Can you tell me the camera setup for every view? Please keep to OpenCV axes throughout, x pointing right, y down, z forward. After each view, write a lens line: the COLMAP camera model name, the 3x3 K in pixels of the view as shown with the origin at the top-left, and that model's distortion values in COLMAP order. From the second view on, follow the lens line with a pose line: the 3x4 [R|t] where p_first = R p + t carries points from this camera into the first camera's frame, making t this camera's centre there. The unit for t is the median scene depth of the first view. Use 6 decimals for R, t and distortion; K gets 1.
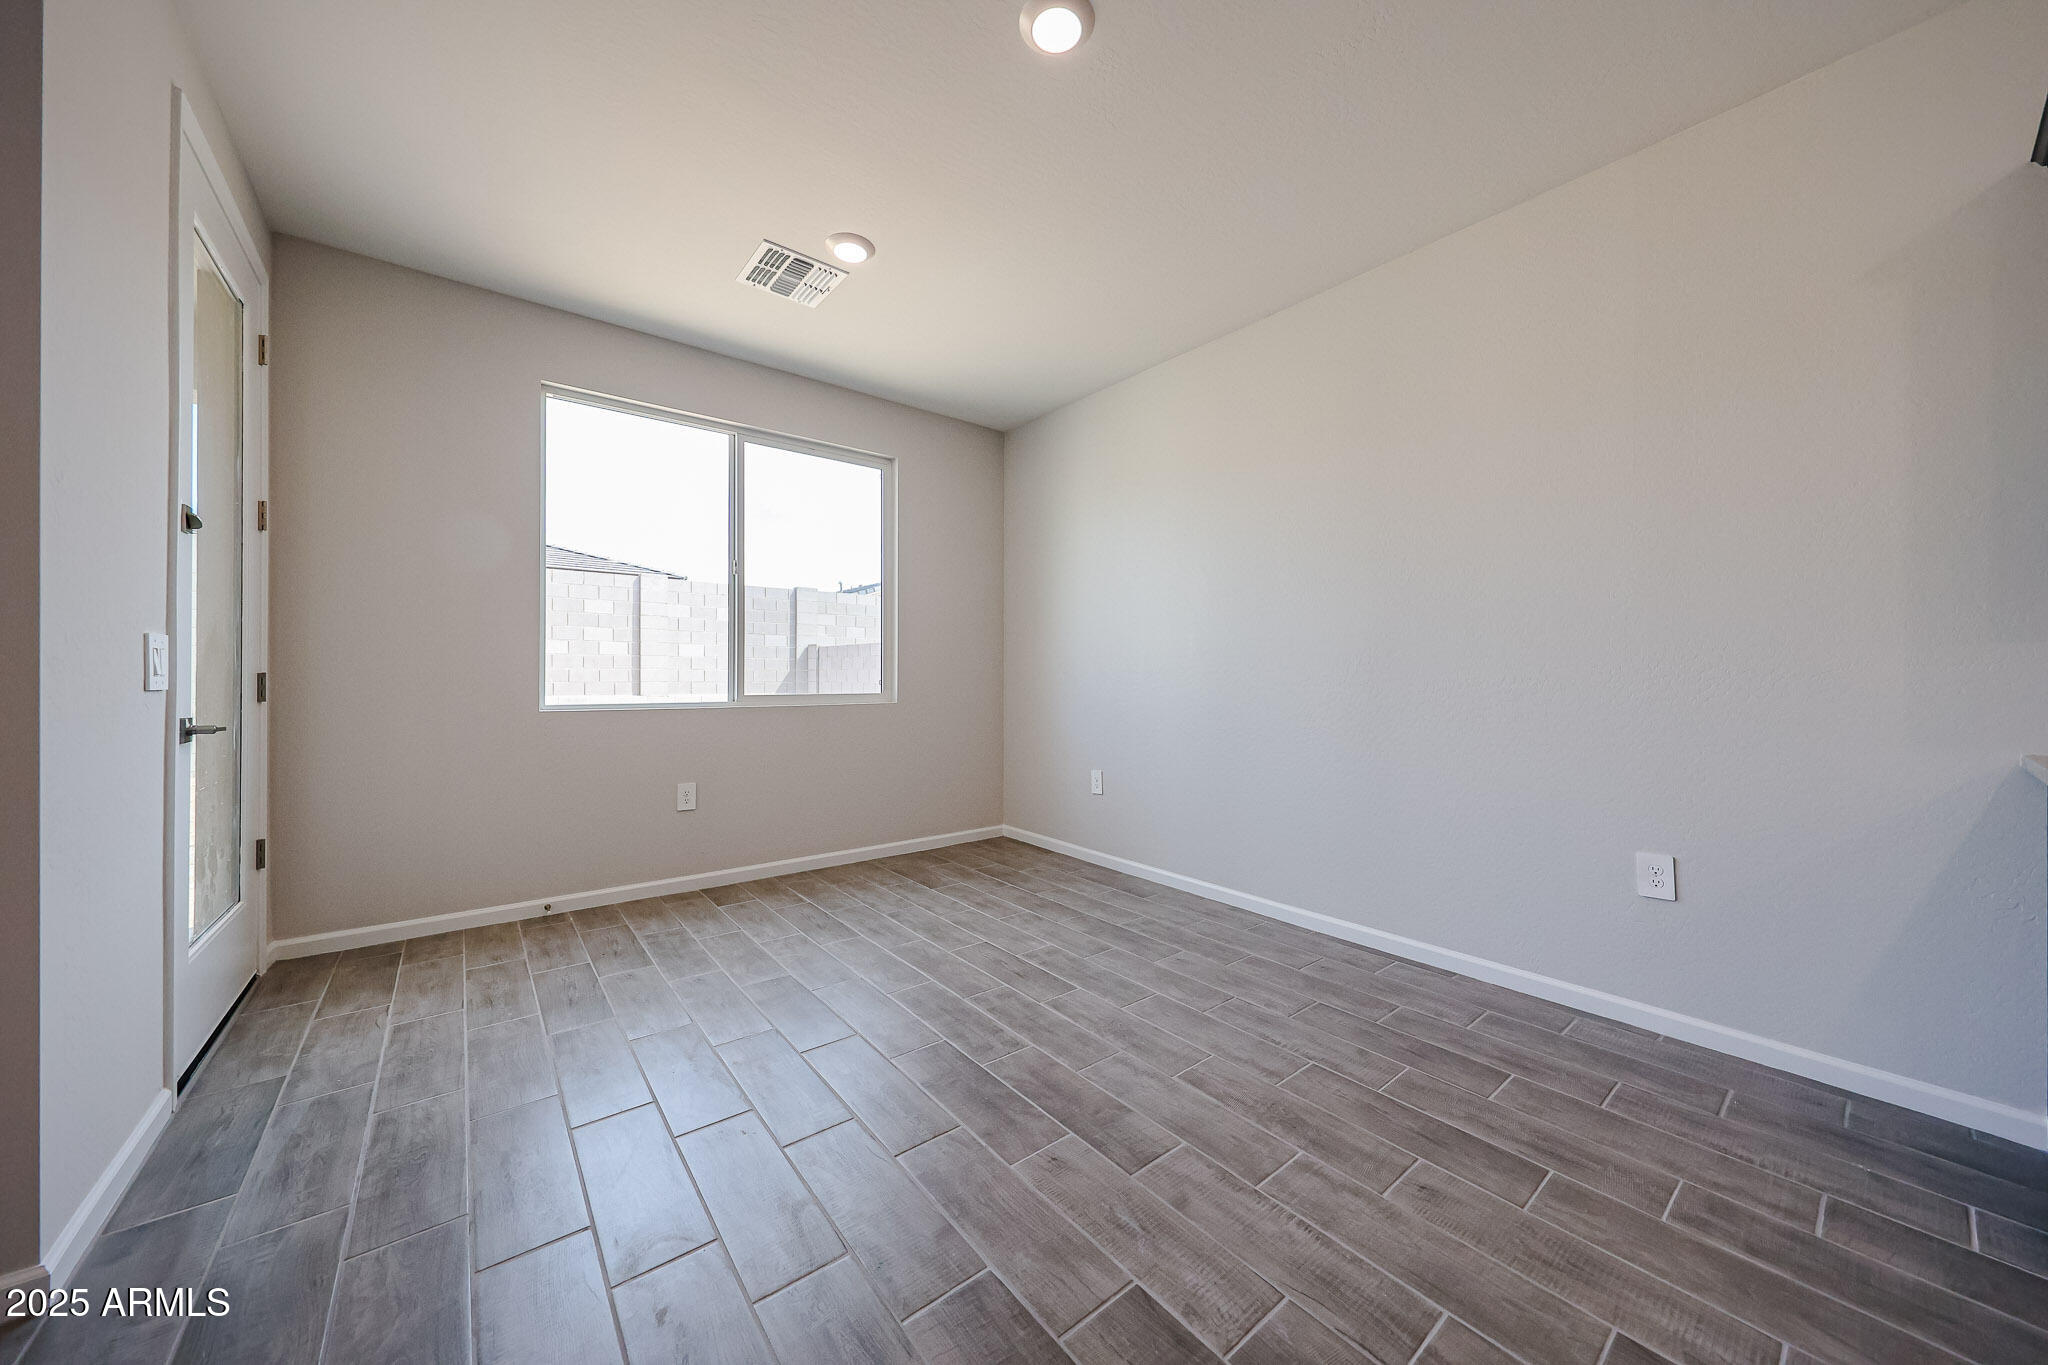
lens RADIAL K [[702.5, 0, 1028.2], [0, 702.5, 671.9], [0, 0, 1]] dist [-0.000501, 0.000269]
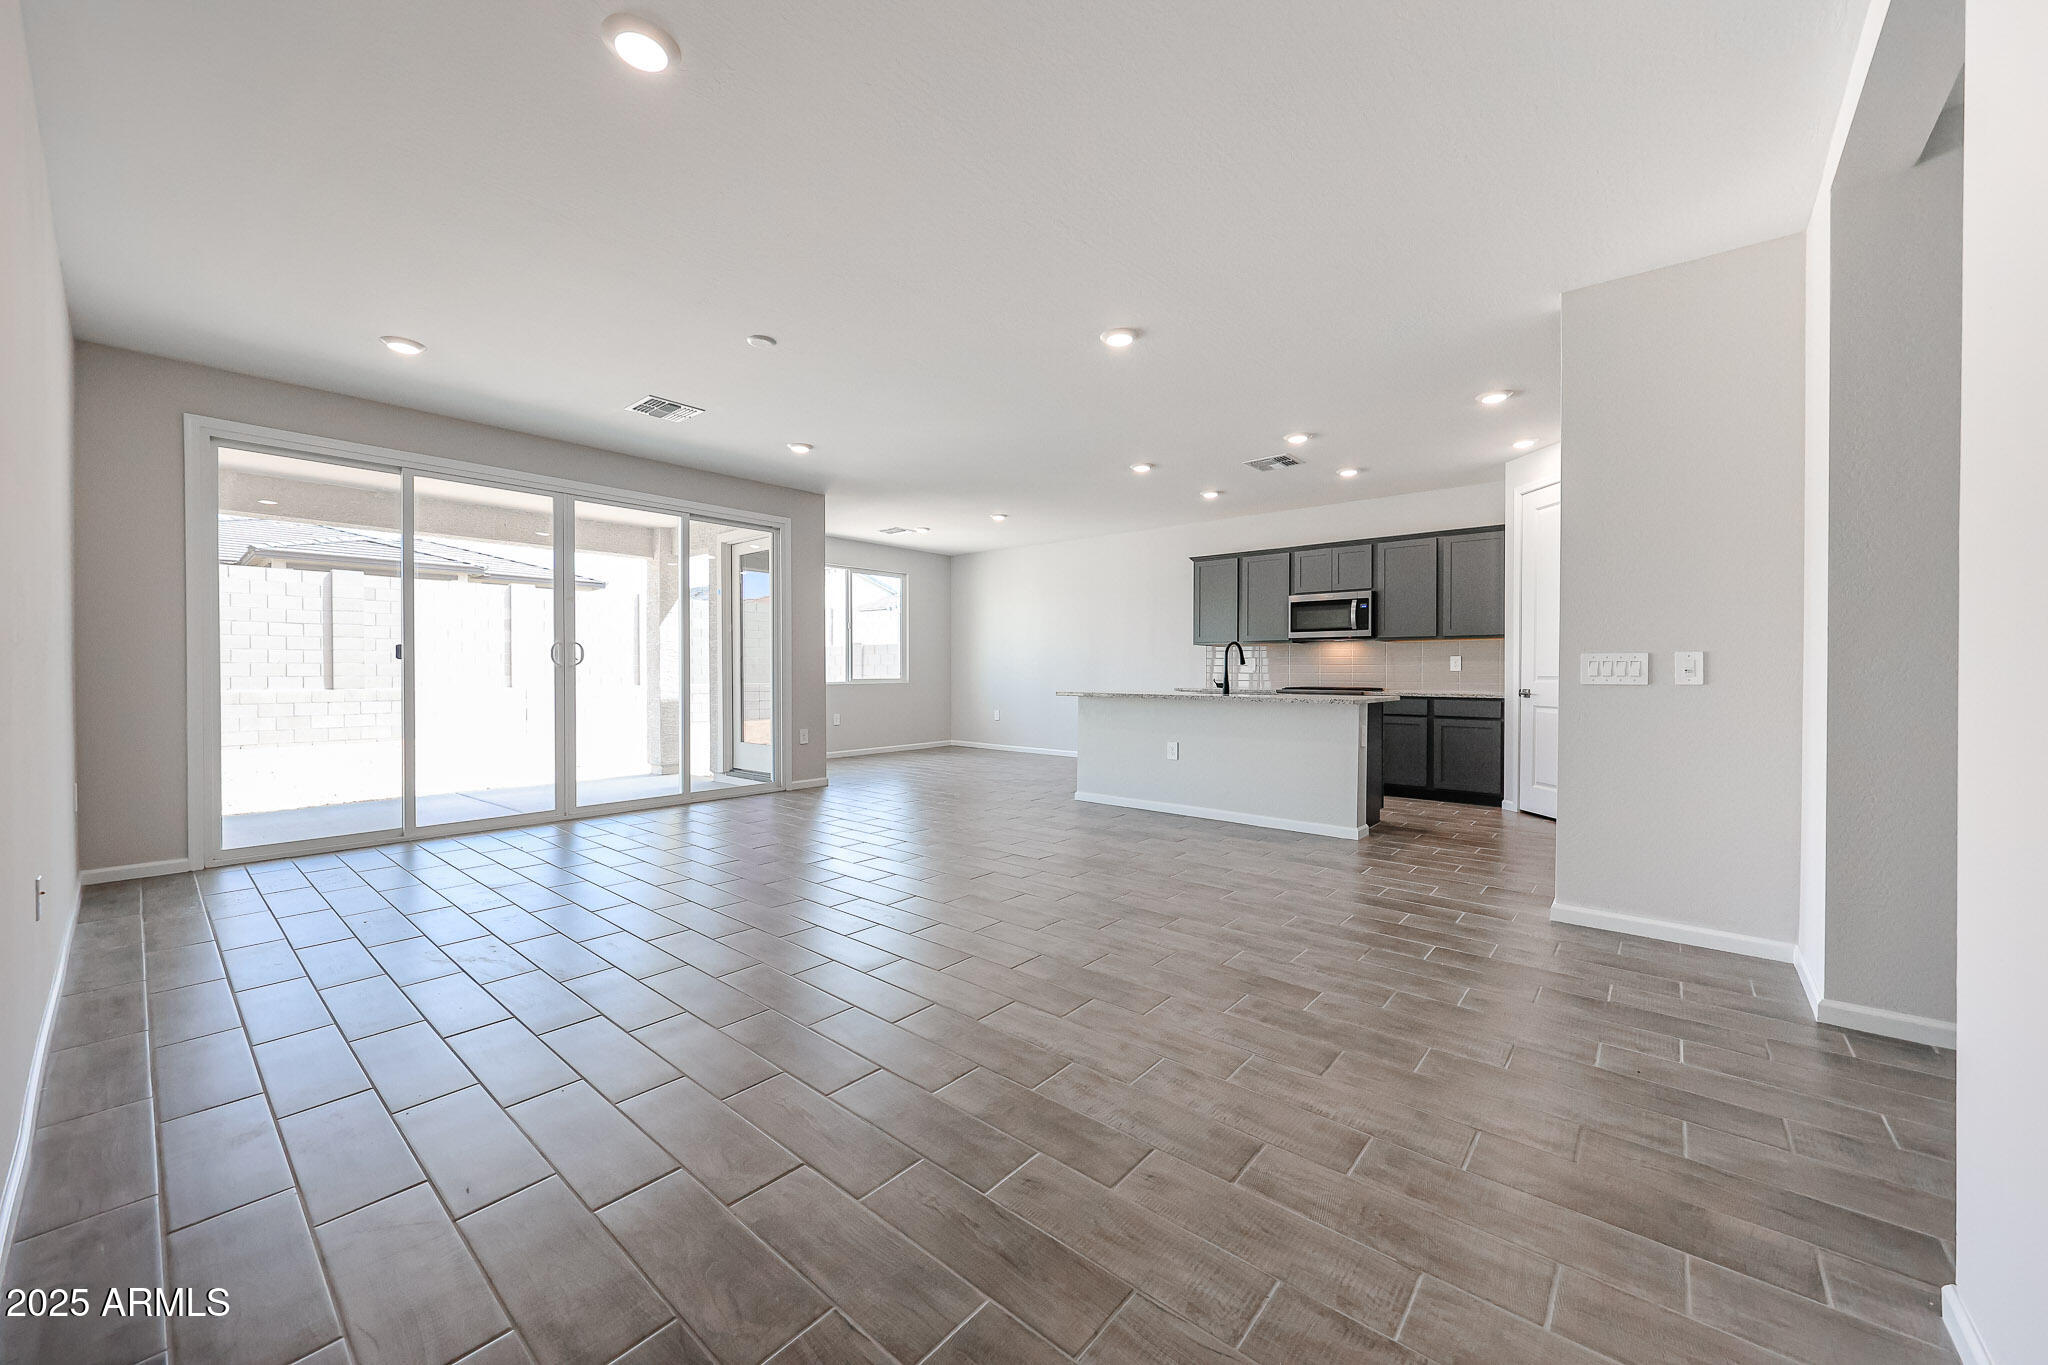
lens RADIAL K [[759.7, 0, 1019.4], [0, 759.7, 677.0], [0, 0, 1]] dist [-0.005505, -0.000133]
pose [[0.983674, -0.007716, 0.179795, -0.361722], [0.004286, 0.999802, 0.019456, -0.027390], [-0.179910, -0.018368, 0.983512, -1.931476]]
